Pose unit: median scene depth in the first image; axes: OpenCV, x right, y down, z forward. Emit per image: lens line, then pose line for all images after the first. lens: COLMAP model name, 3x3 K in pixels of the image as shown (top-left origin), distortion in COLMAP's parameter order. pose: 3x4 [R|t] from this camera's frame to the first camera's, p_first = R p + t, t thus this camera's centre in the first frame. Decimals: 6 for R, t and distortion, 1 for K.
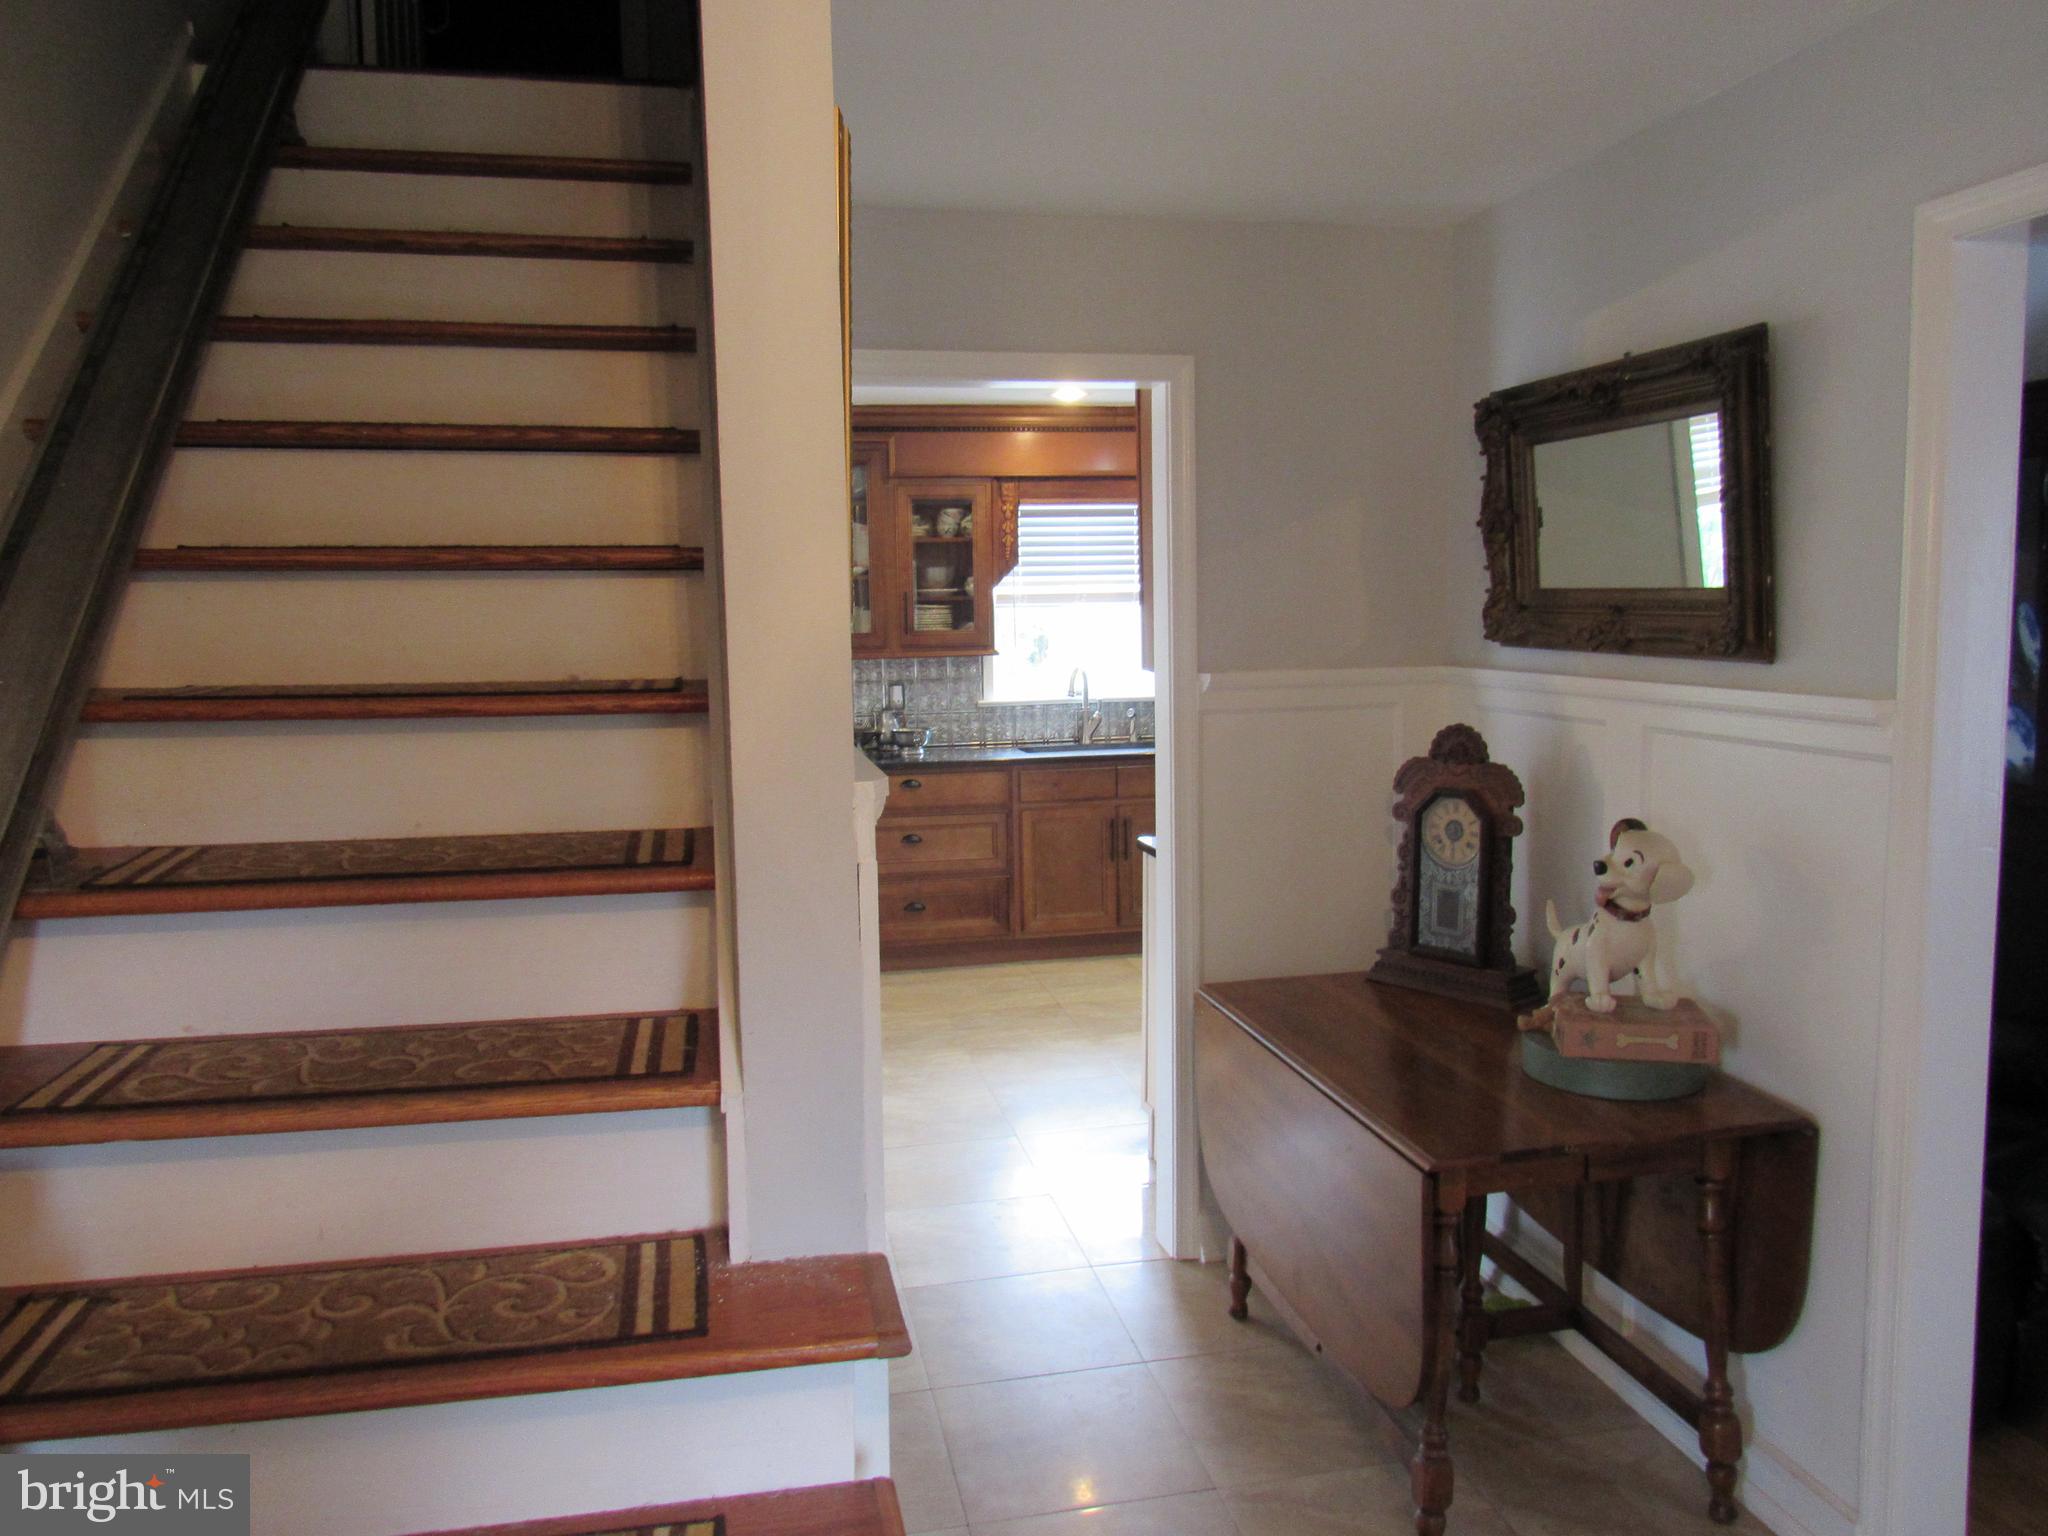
lens RADIAL K [[1476.3, 0, 1024.0], [0, 1476.3, 768.0], [0, 0, 1]] dist [0.004167, 0.002766]
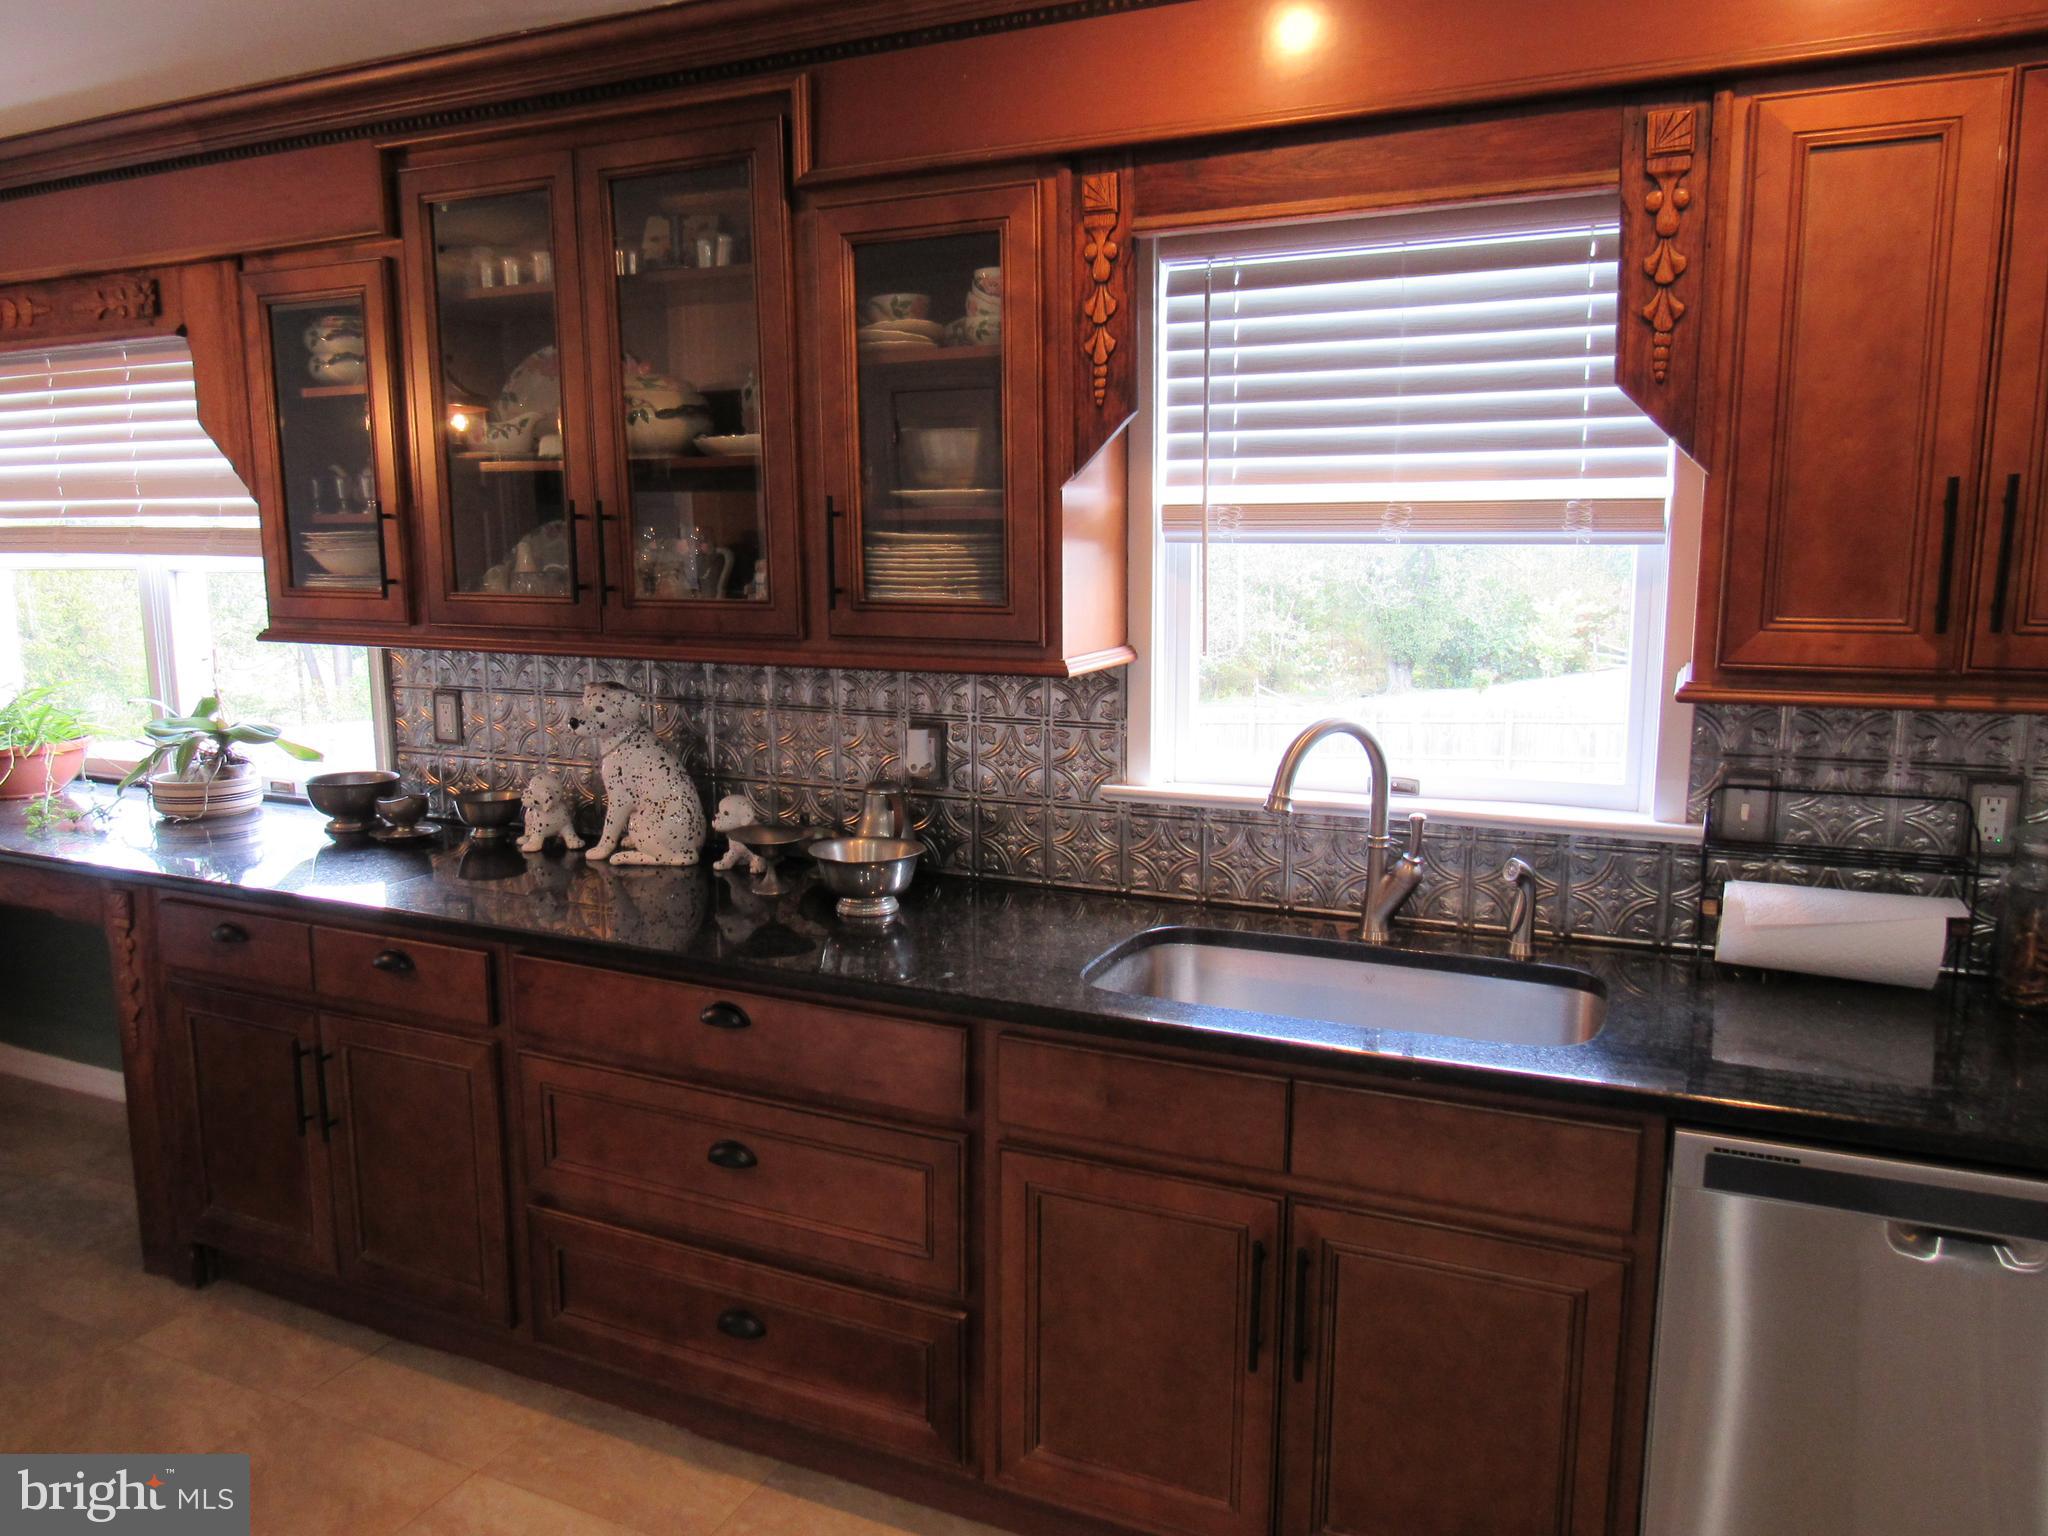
lens RADIAL K [[1461.8, 0, 1024.0], [0, 1461.8, 768.0], [0, 0, 1]] dist [-0.044317, 0.035863]
pose [[0.797751, 0.112766, -0.592349, 0.188765], [-0.075511, 0.993307, 0.087402, -0.086616], [0.598240, -0.024996, 0.800927, 0.727941]]
